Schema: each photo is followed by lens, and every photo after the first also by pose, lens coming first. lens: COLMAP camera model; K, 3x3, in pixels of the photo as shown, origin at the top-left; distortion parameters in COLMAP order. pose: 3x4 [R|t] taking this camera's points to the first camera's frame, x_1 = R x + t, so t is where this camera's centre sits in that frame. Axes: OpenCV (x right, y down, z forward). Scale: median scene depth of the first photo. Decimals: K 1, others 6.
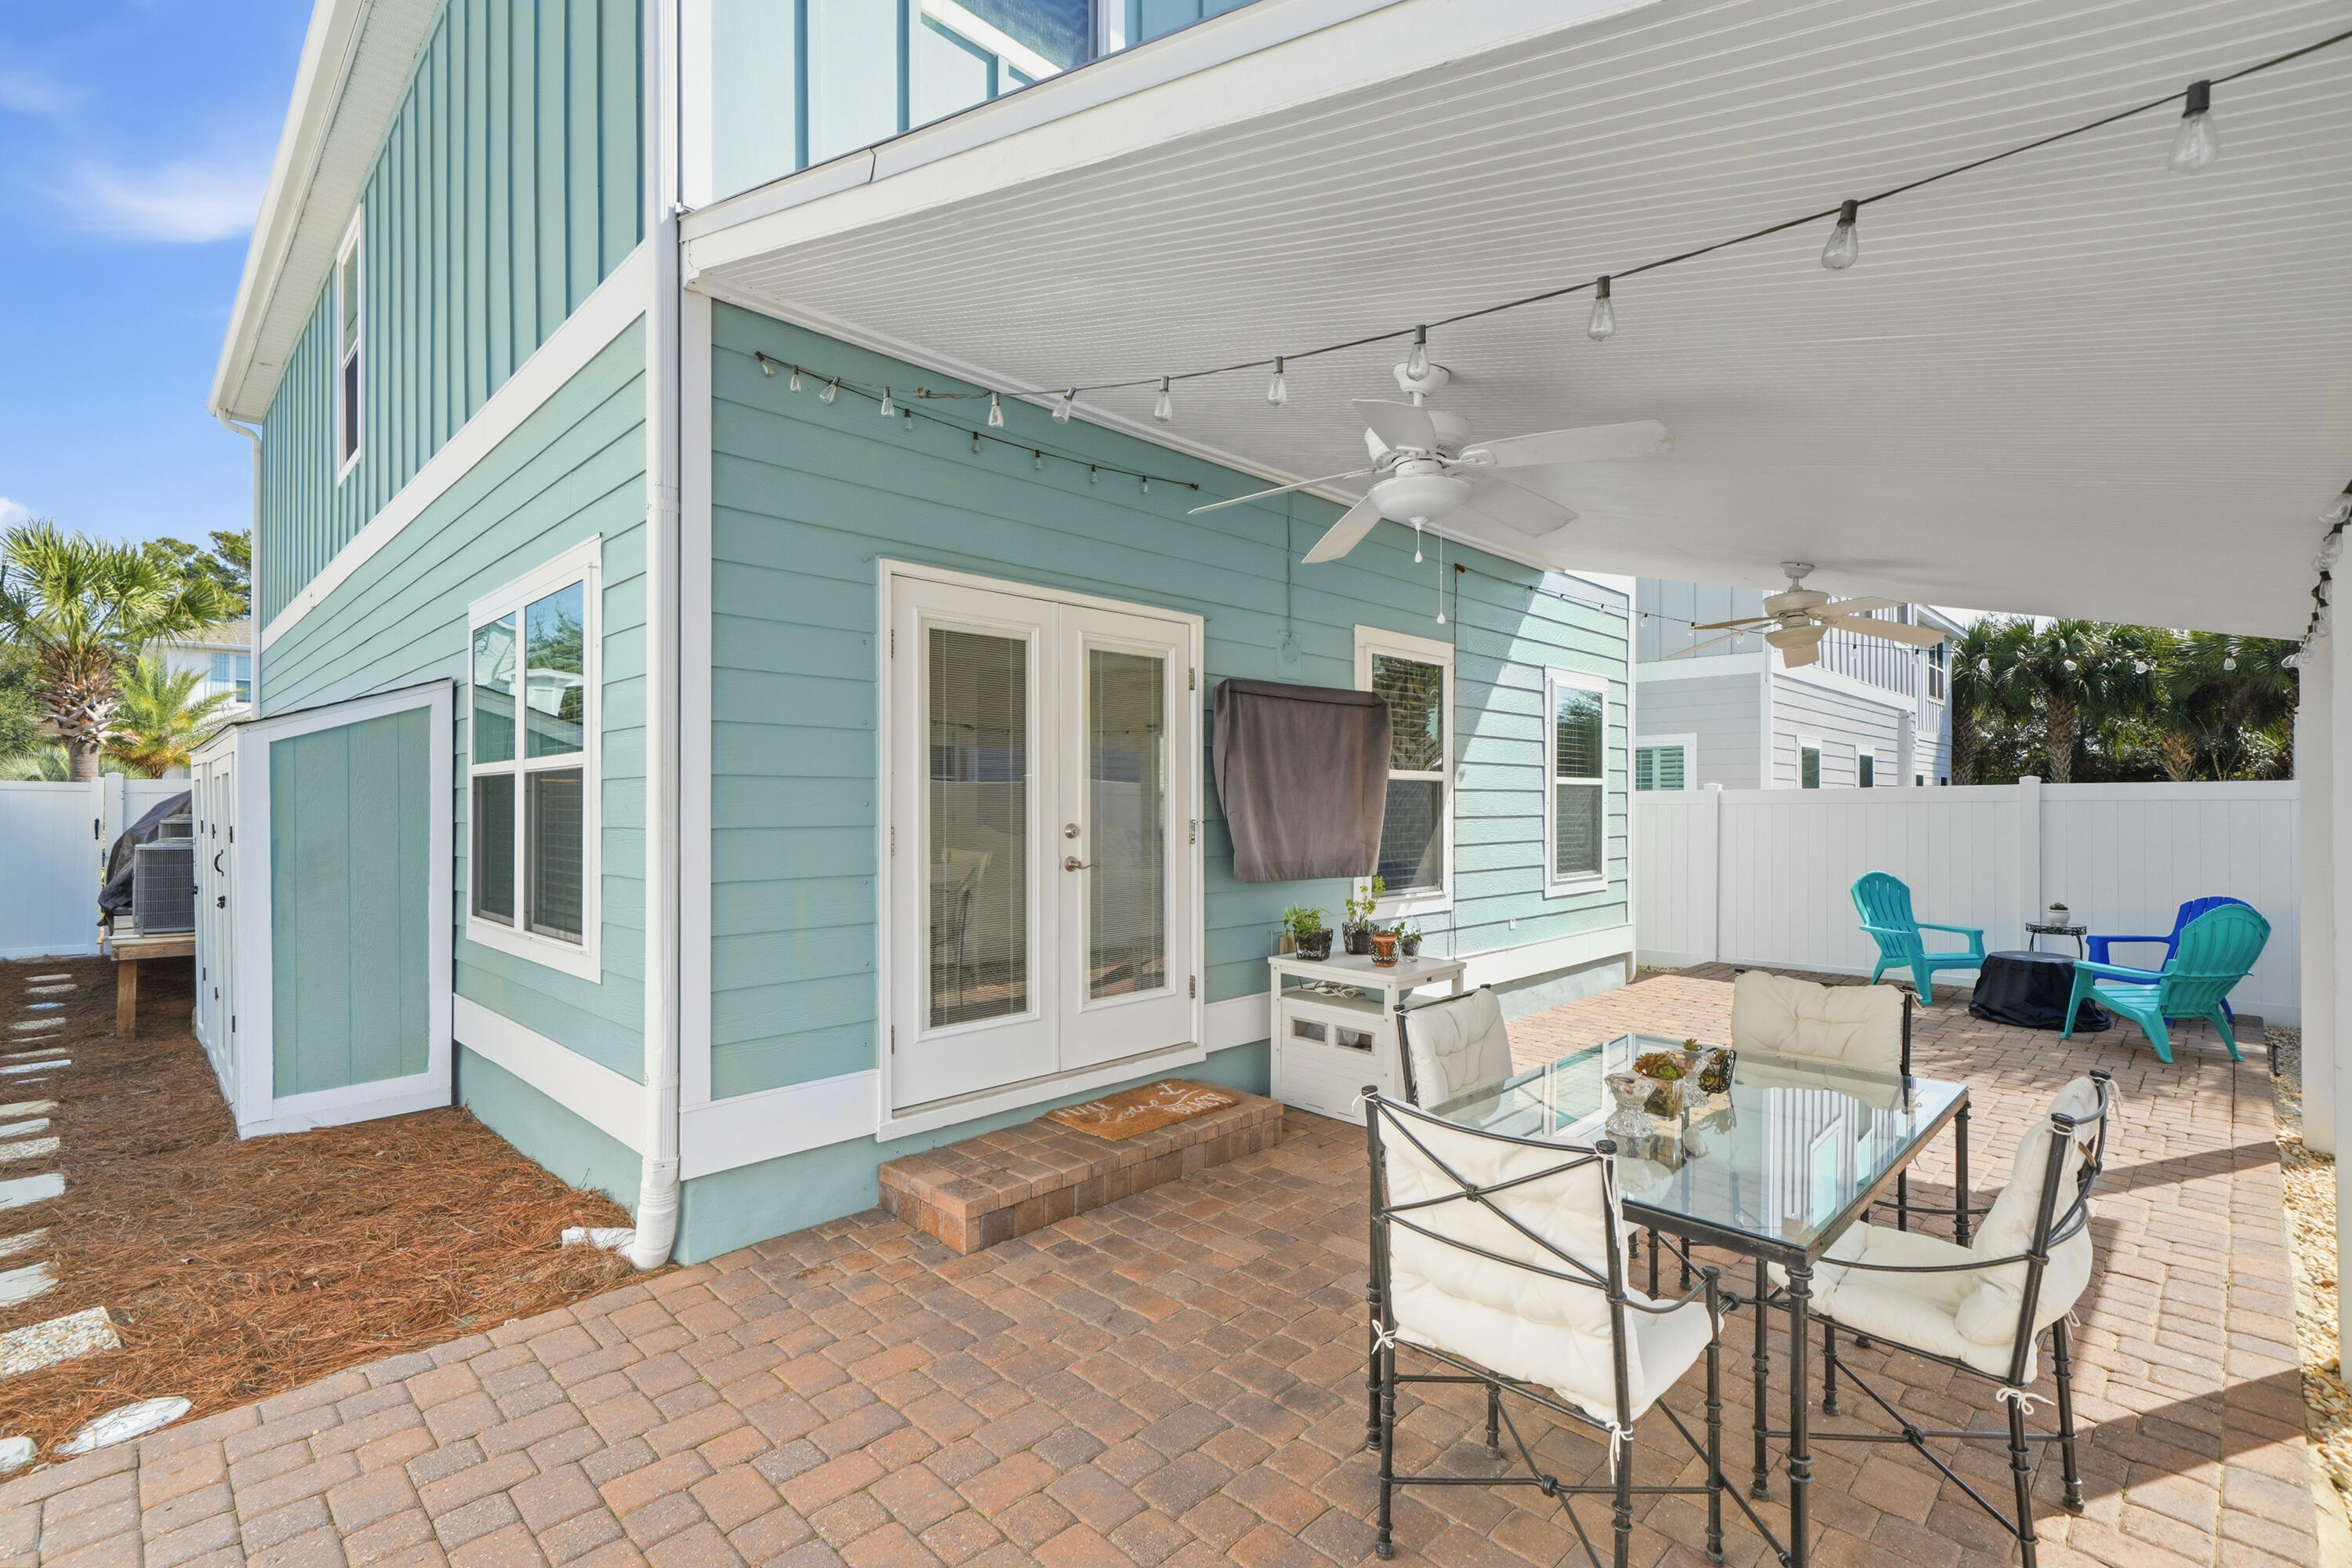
lens RADIAL K [[1058.0, 0, 1166.1], [0, 1058.0, 790.6], [0, 0, 1]] dist [0.009106, 0.000526]
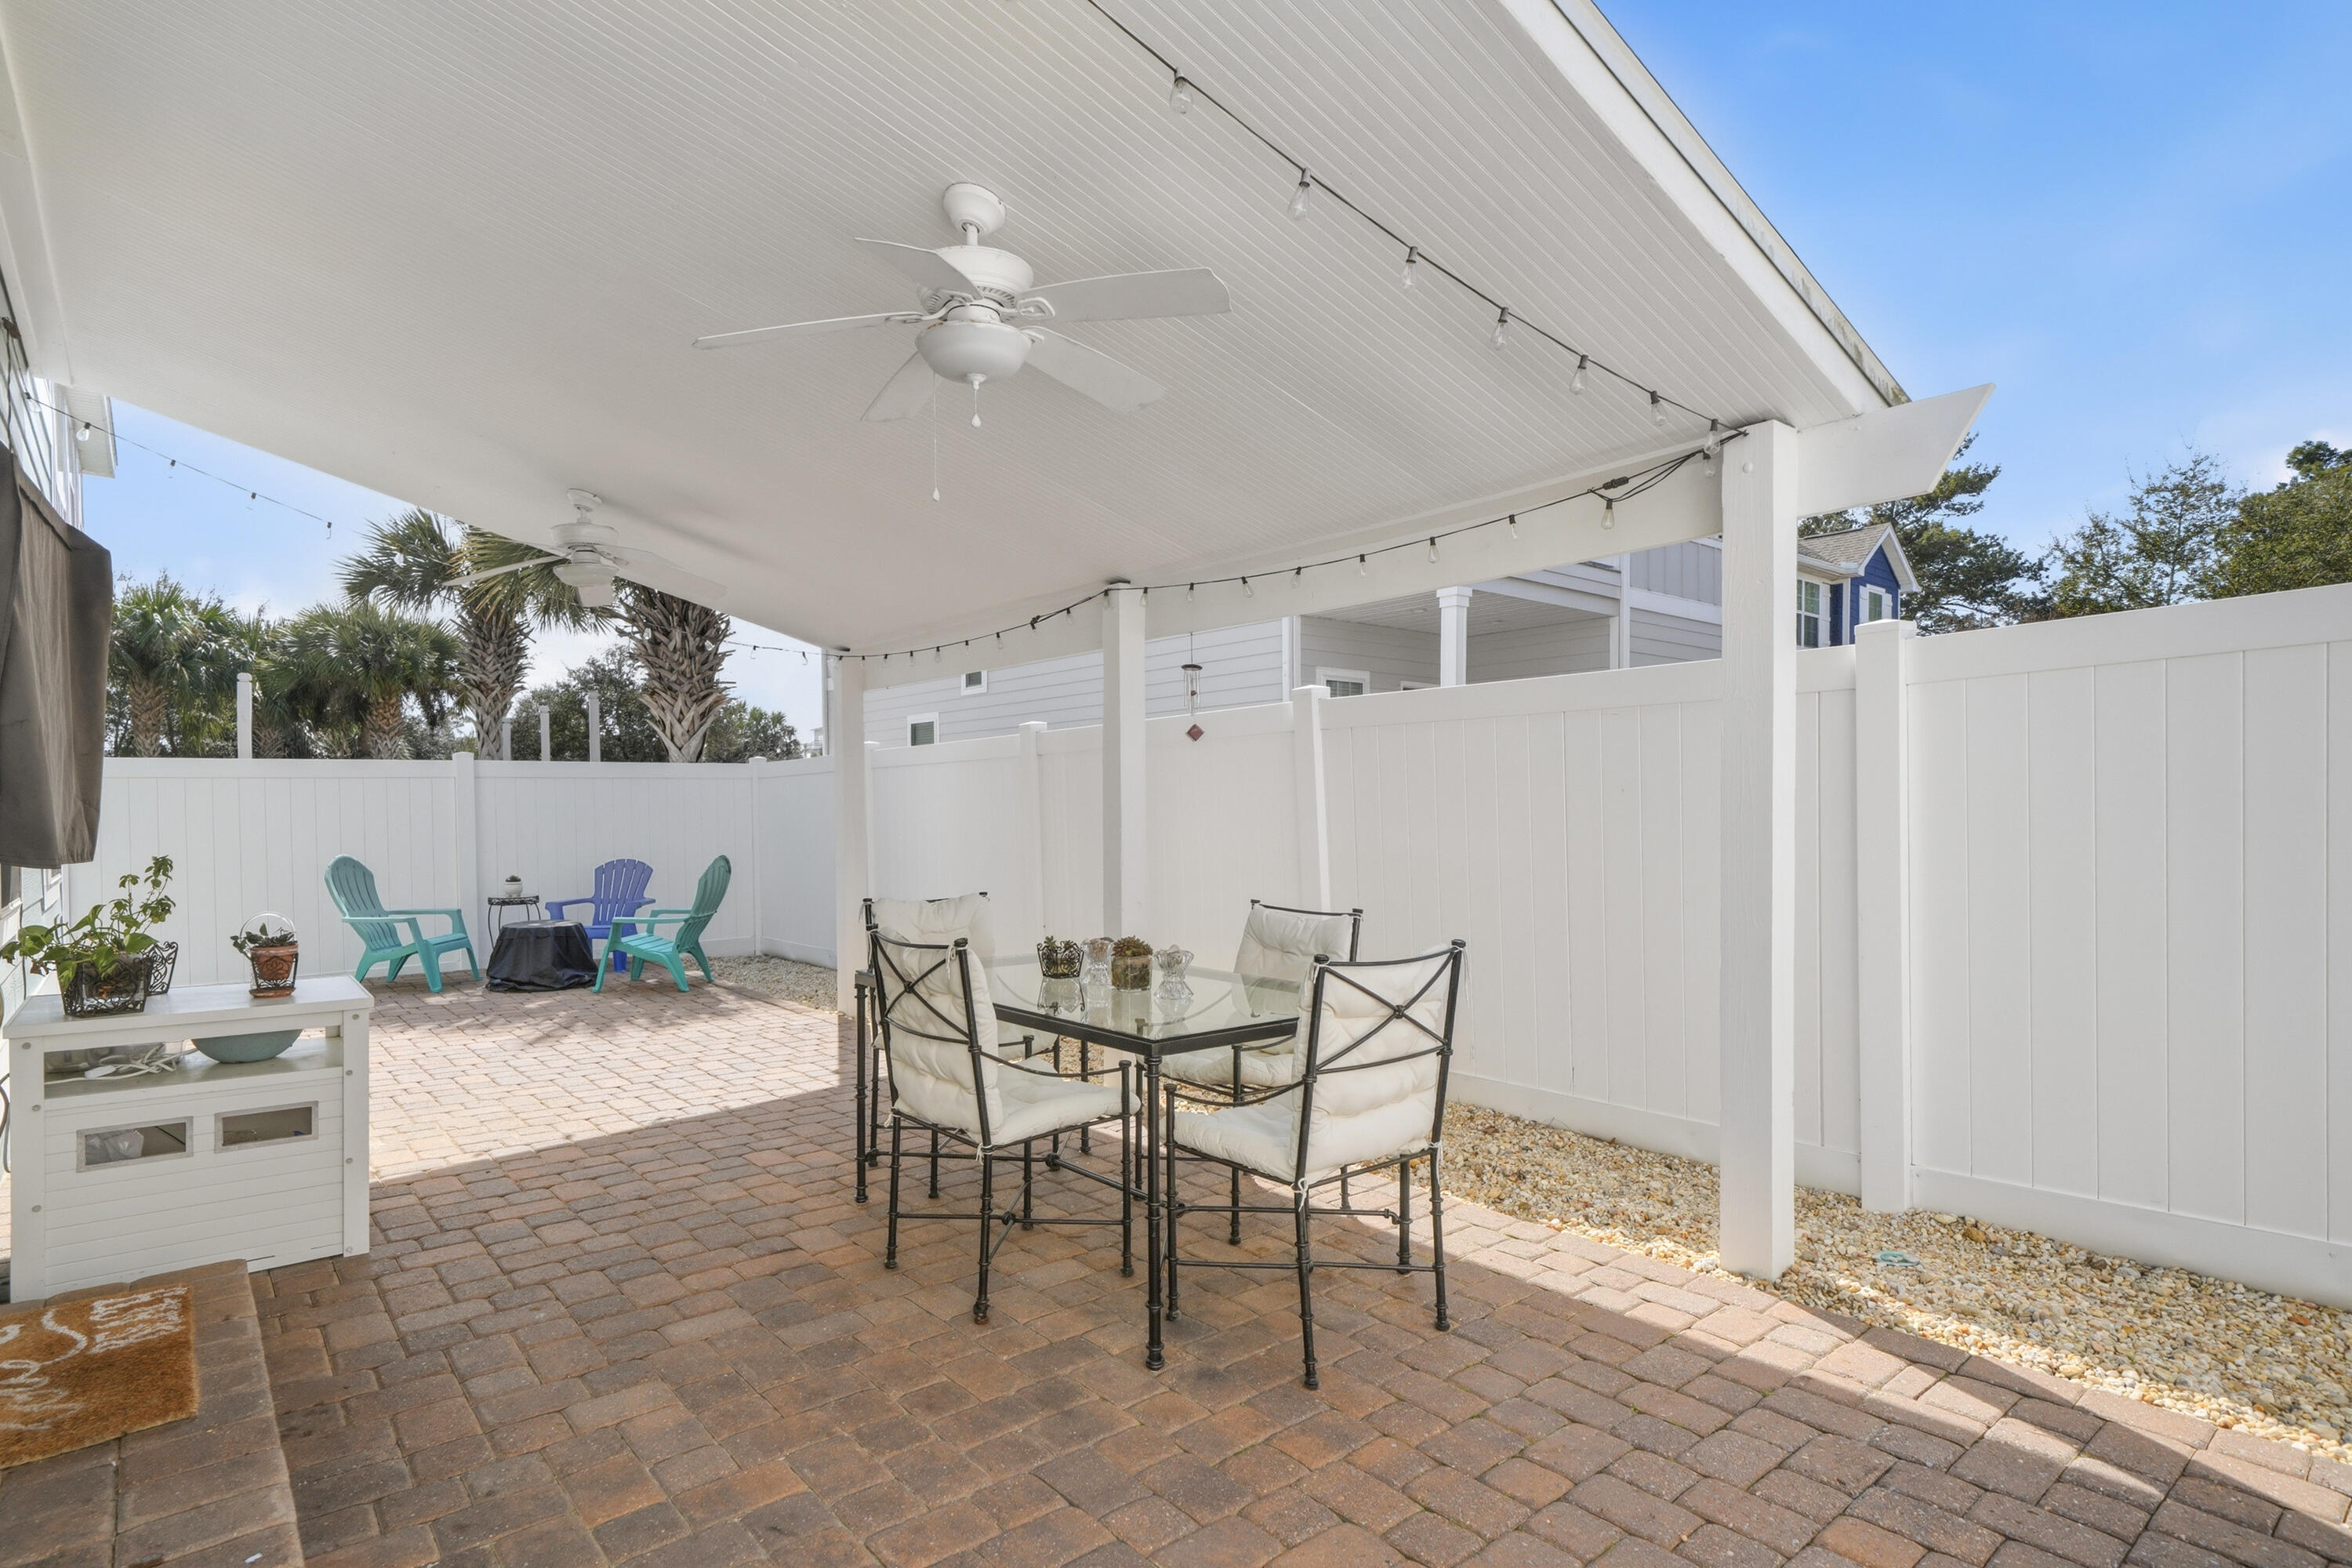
lens RADIAL K [[1124.9, 0, 1220.5], [0, 1124.9, 821.8], [0, 0, 1]] dist [0.037888, 0.000120]
pose [[0.103274, -0.019692, 0.994458, -0.229696], [-0.008070, 0.999755, 0.020635, 0.029457], [-0.994620, -0.010156, 0.103090, 0.238714]]
